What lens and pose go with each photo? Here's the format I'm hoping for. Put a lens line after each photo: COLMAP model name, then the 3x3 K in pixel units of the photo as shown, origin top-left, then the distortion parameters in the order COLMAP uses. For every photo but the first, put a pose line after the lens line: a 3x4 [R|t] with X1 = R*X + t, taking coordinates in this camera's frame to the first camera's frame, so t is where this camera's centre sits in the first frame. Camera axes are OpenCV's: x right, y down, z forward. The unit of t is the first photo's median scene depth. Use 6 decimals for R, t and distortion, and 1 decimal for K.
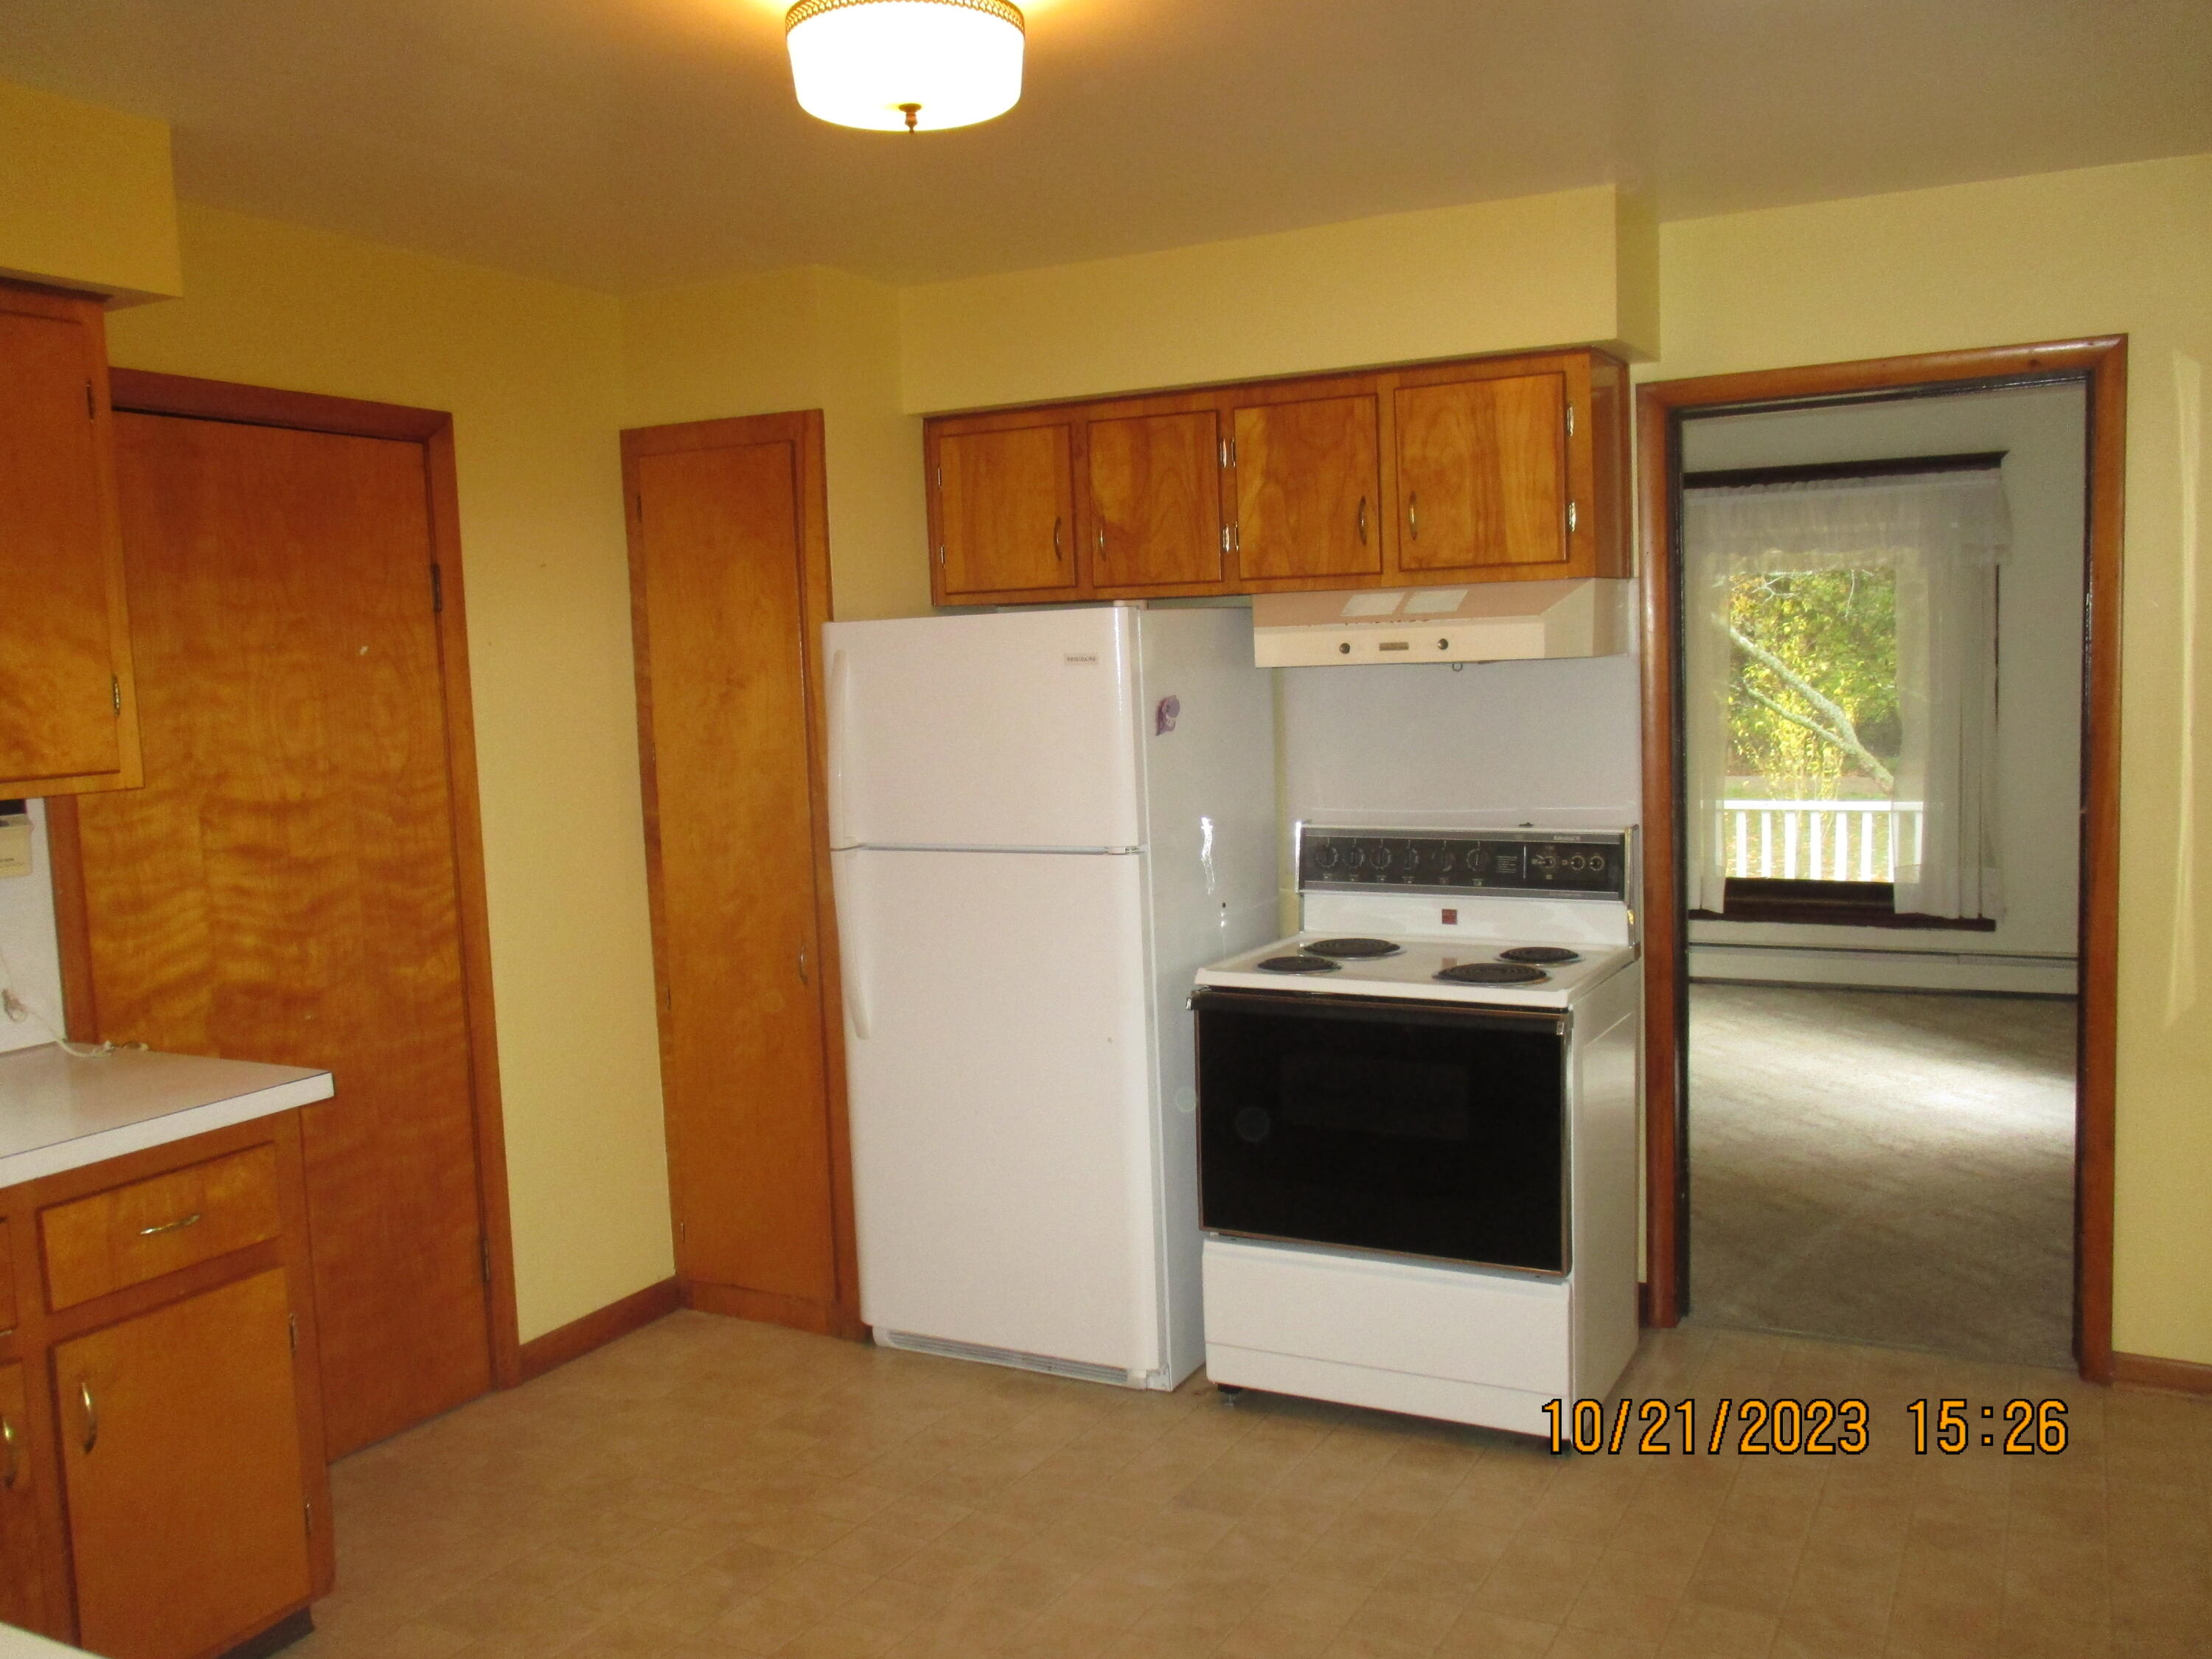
lens RADIAL K [[1851.8, 0, 1131.3], [0, 1851.8, 820.0], [0, 0, 1]] dist [-0.002748, -0.001260]
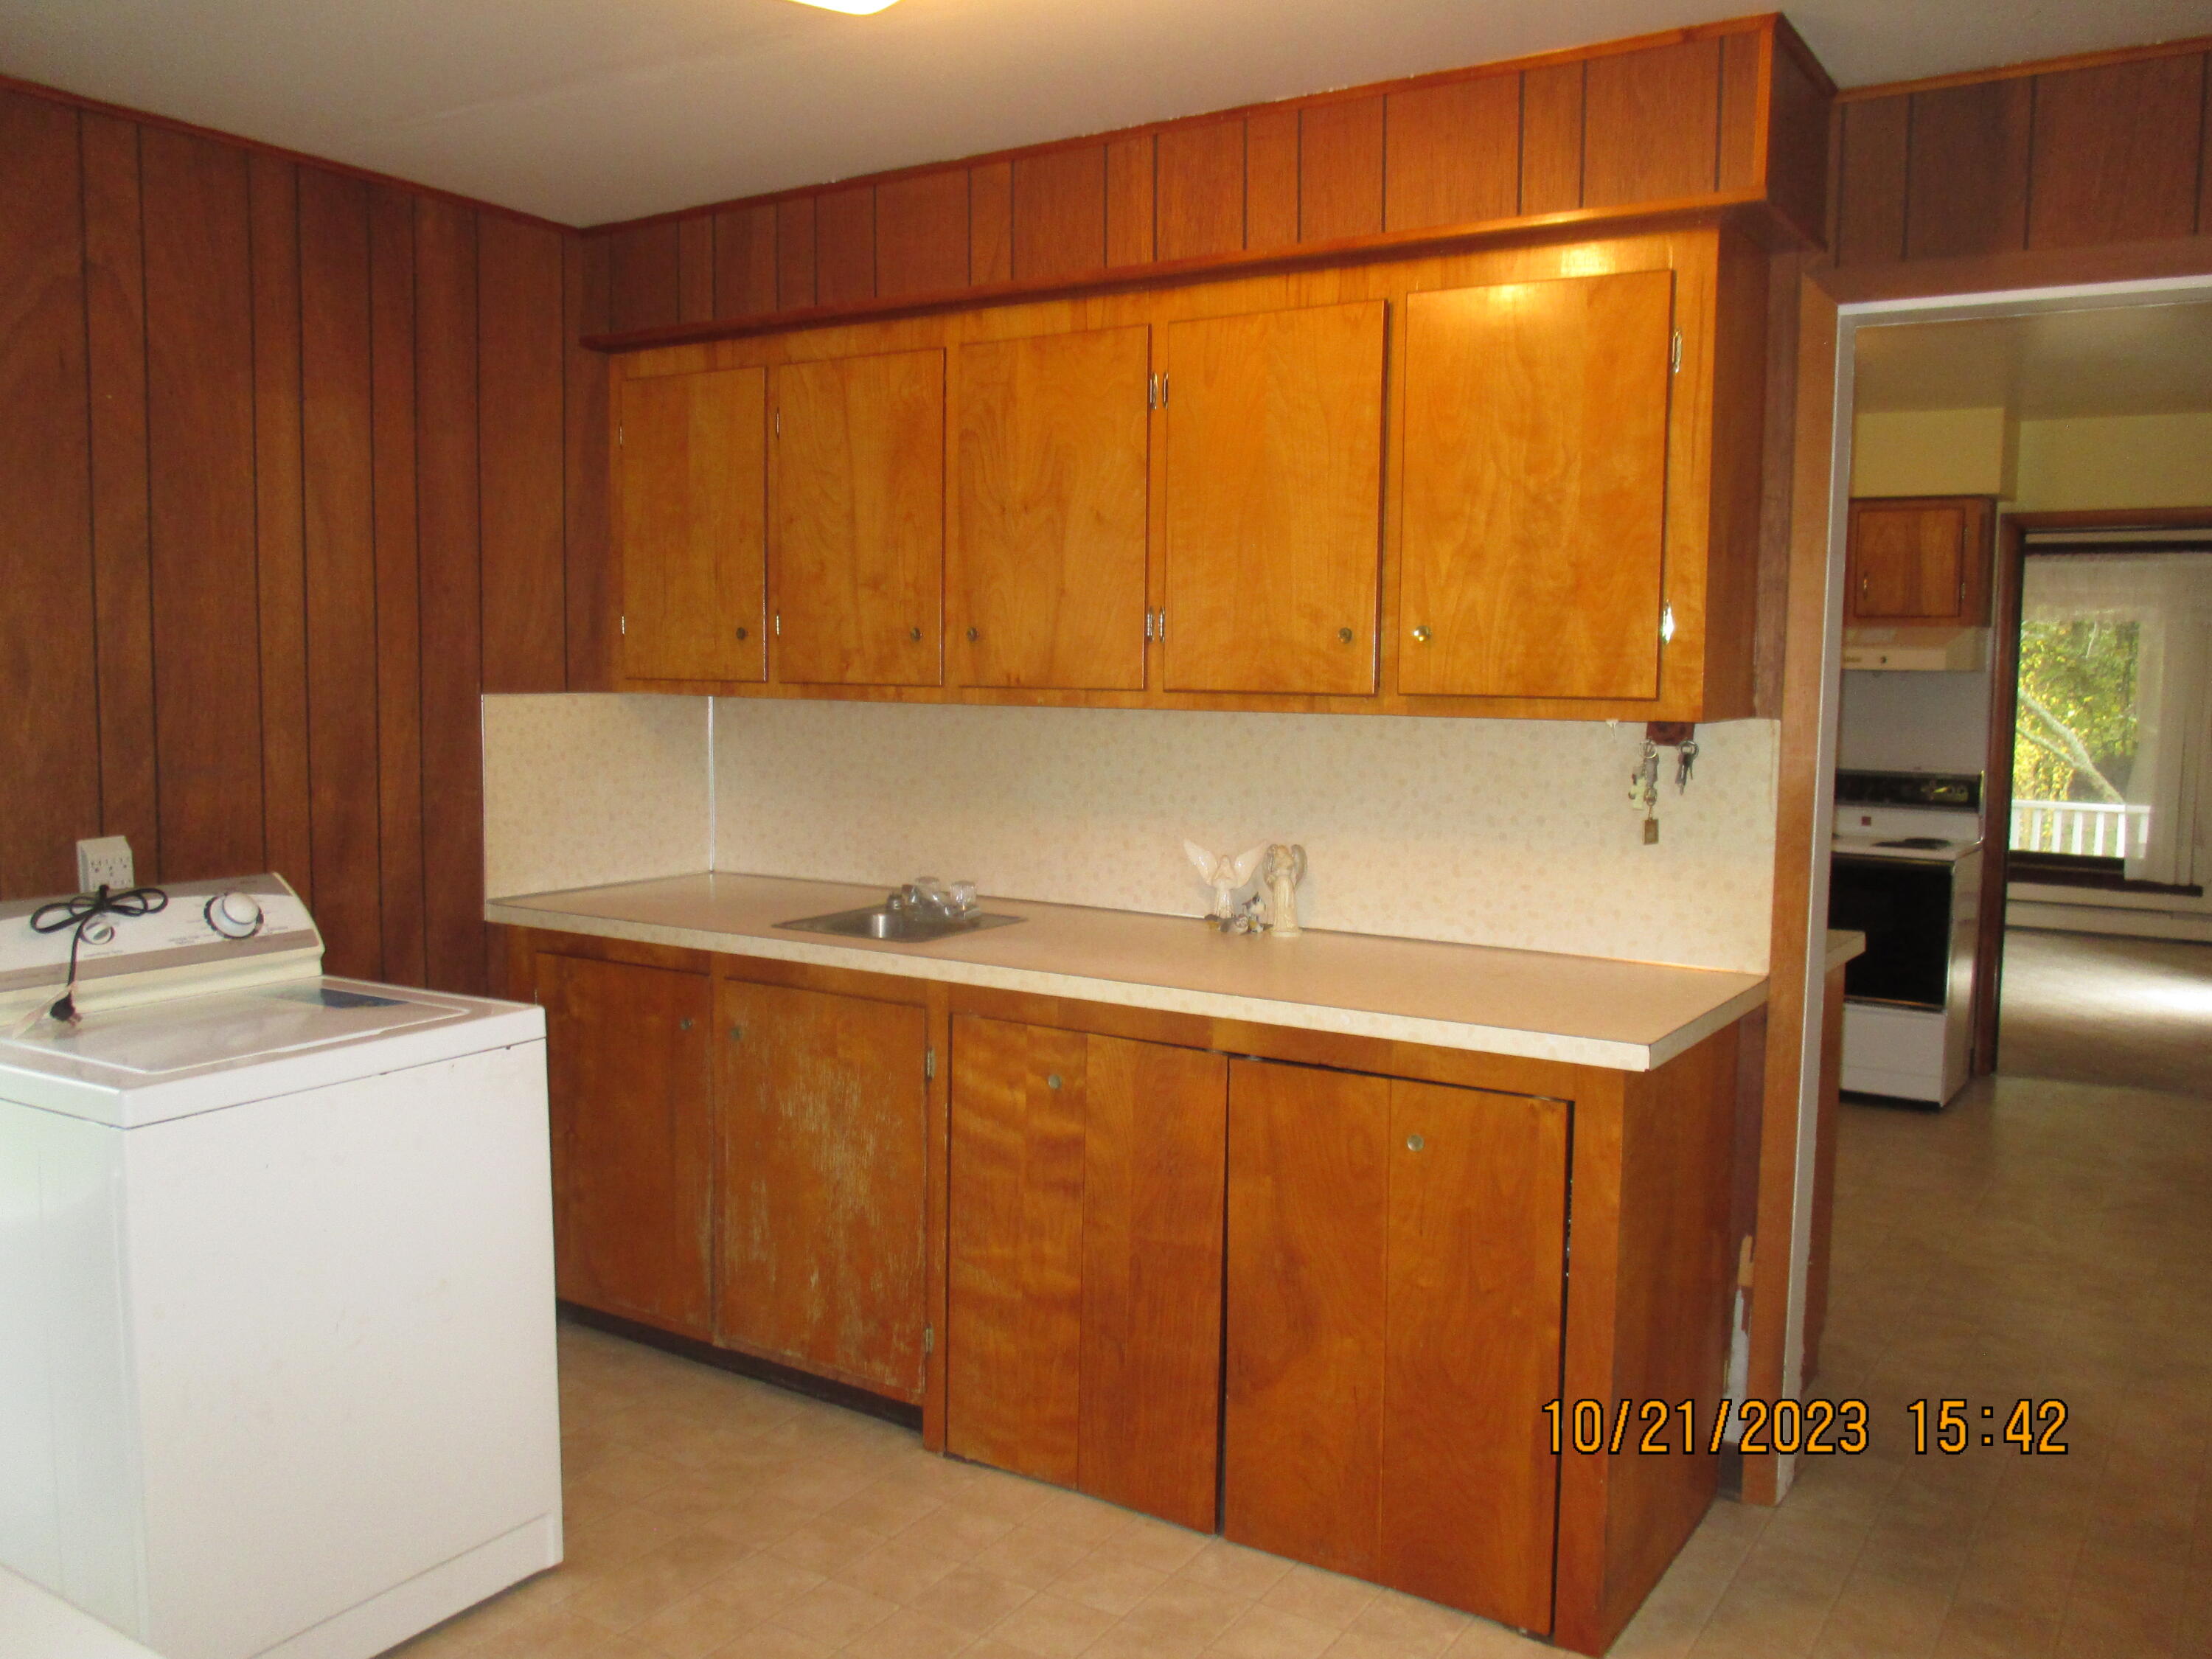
lens RADIAL K [[1851.8, 0, 1131.3], [0, 1851.8, 820.0], [0, 0, 1]] dist [-0.002748, -0.001260]
pose [[0.994344, 0.054854, -0.090947, -0.340871], [-0.055006, 0.998486, 0.000840, 0.086740], [0.090855, 0.004167, 0.995855, -0.744198]]
